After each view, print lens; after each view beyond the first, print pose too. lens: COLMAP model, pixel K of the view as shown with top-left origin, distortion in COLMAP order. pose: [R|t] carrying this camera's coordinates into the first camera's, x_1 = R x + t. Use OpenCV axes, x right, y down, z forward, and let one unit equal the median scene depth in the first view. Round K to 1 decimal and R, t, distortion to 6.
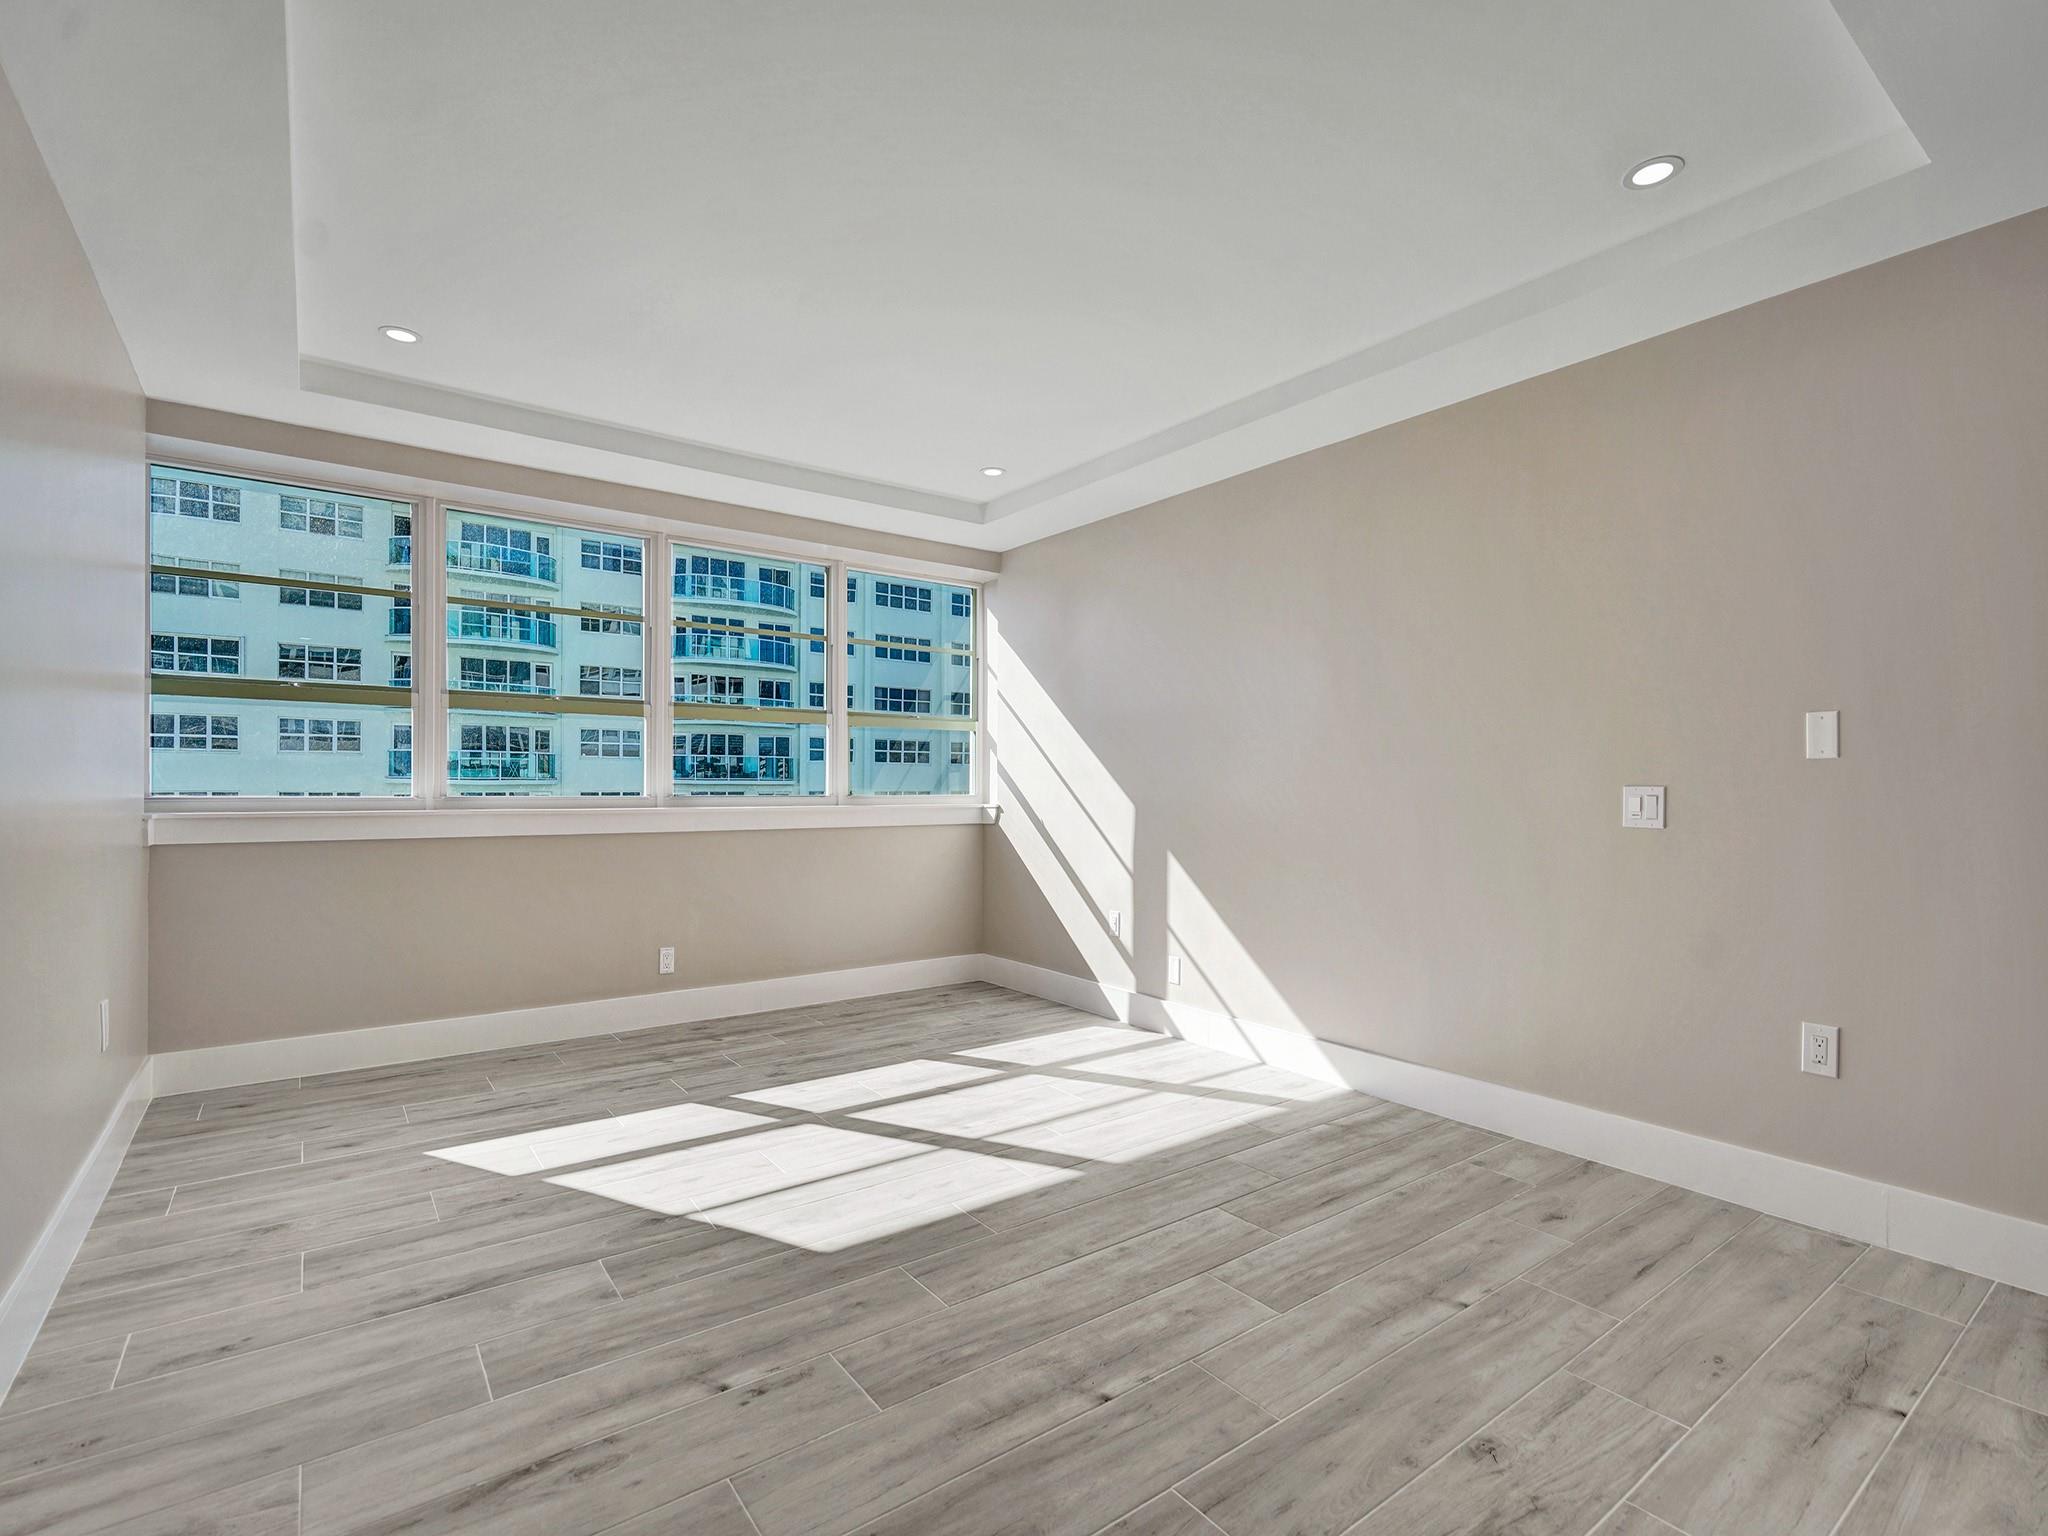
lens RADIAL K [[975.5, 0, 1009.5], [0, 975.5, 762.9], [0, 0, 1]] dist [-0.003117, 0.001041]
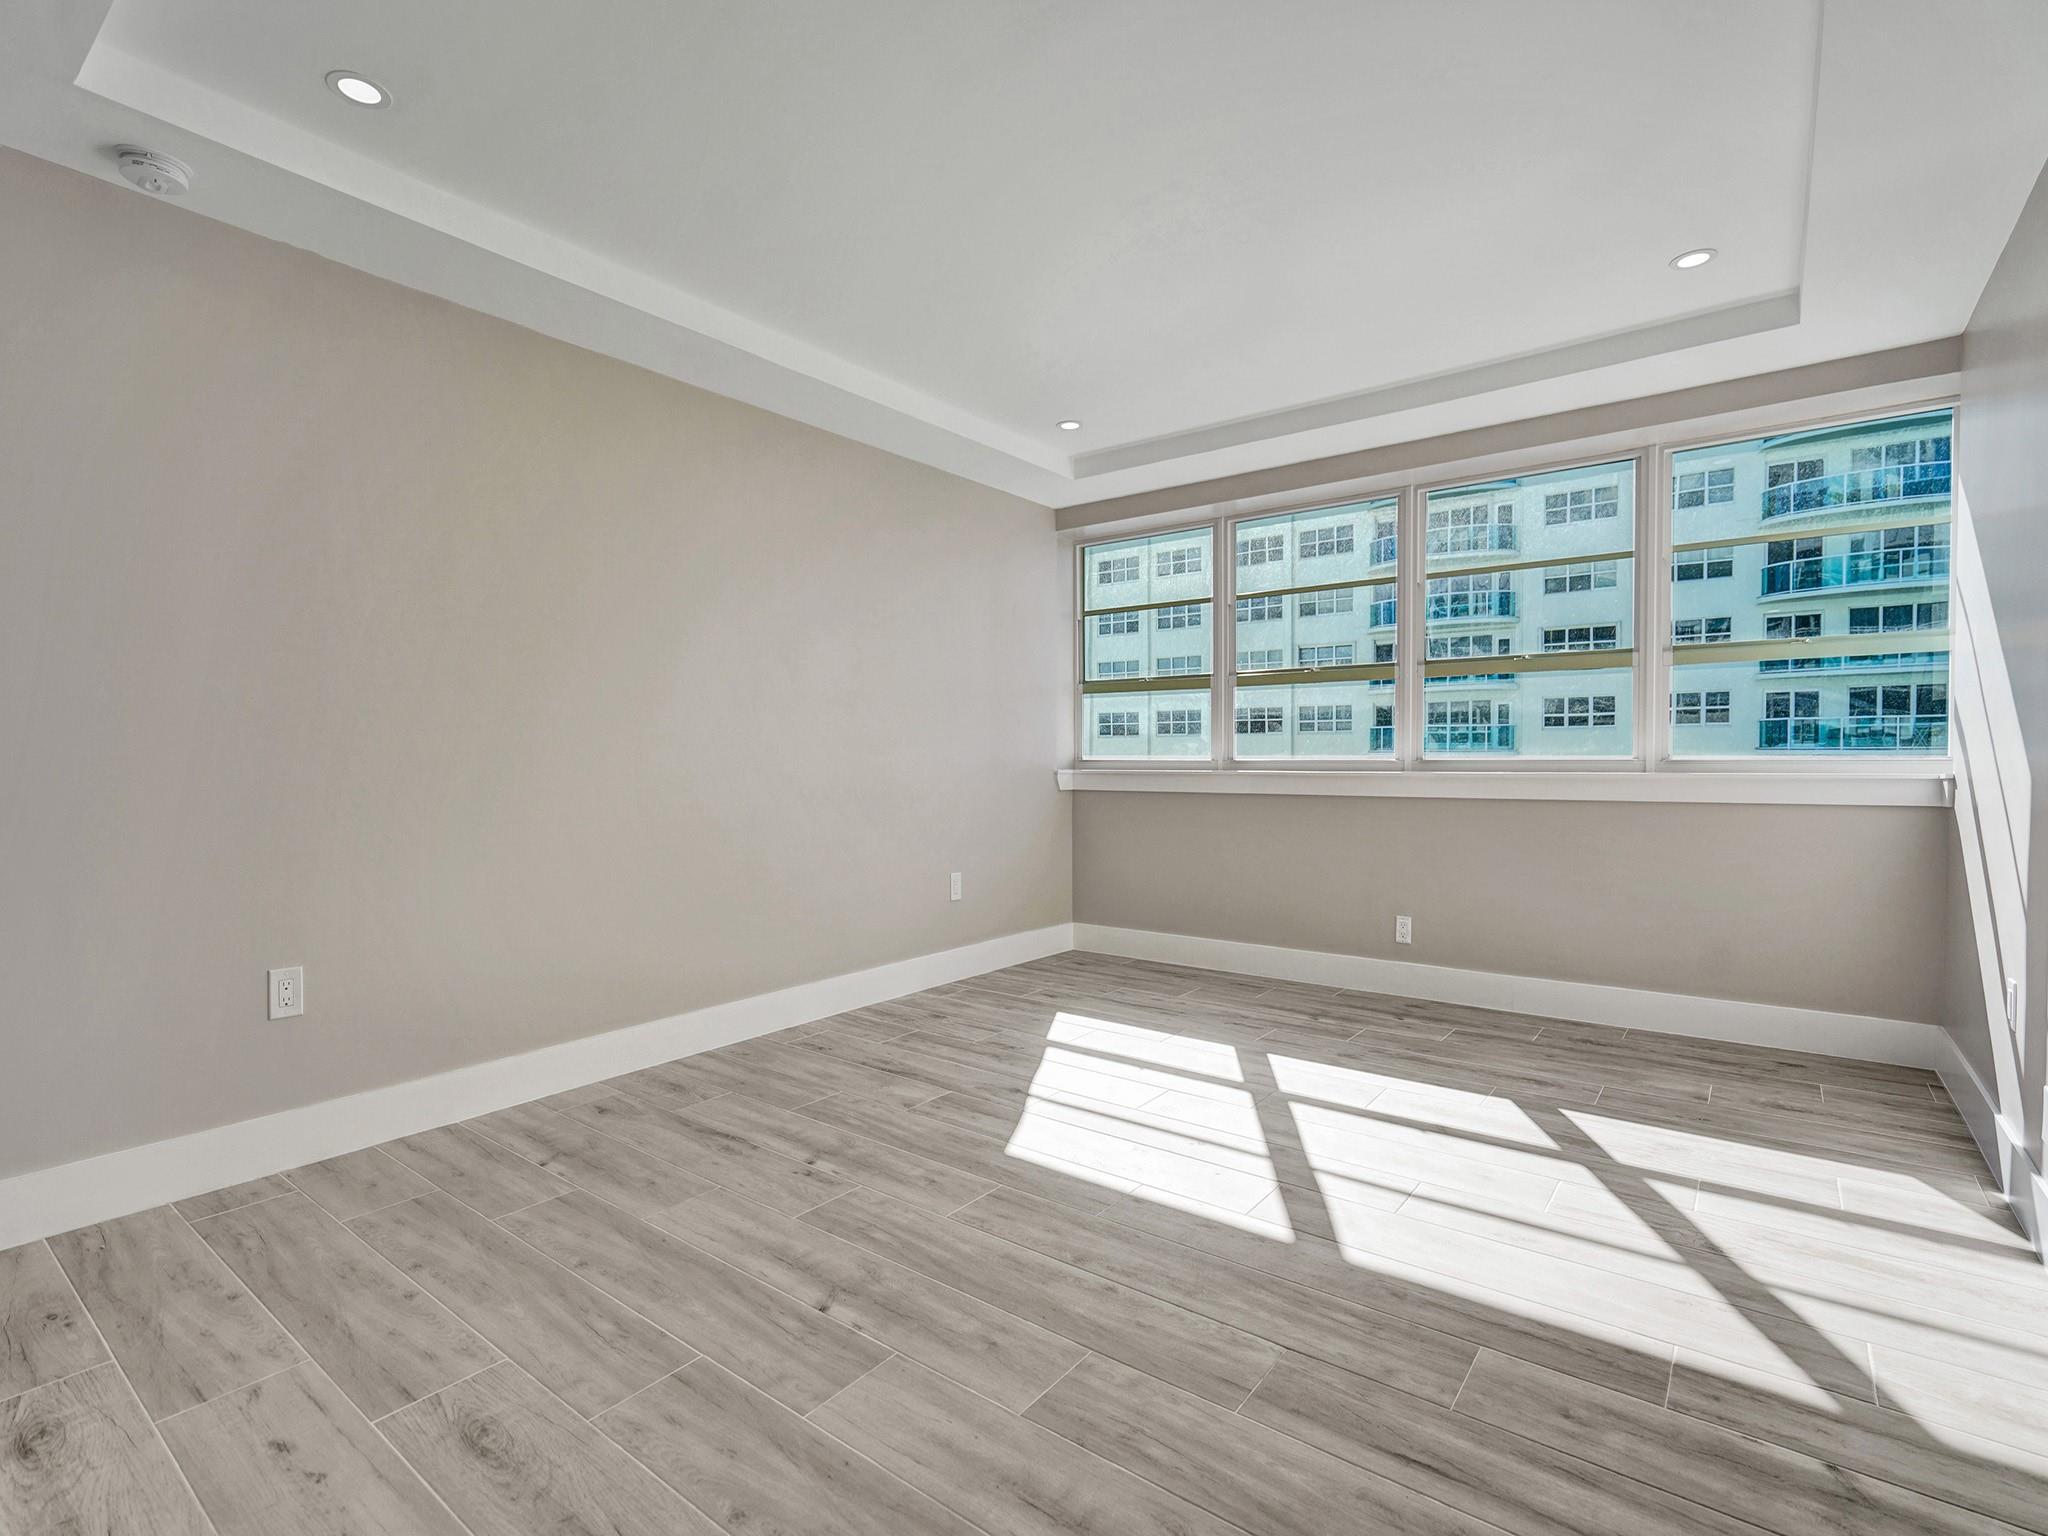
lens RADIAL K [[975.5, 0, 1009.5], [0, 975.5, 762.9], [0, 0, 1]] dist [-0.003117, 0.001041]
pose [[0.265879, -0.000507, -0.964006, 0.610442], [0.025900, 0.999643, 0.006618, 0.027585], [0.963658, -0.026727, 0.265797, 0.480035]]
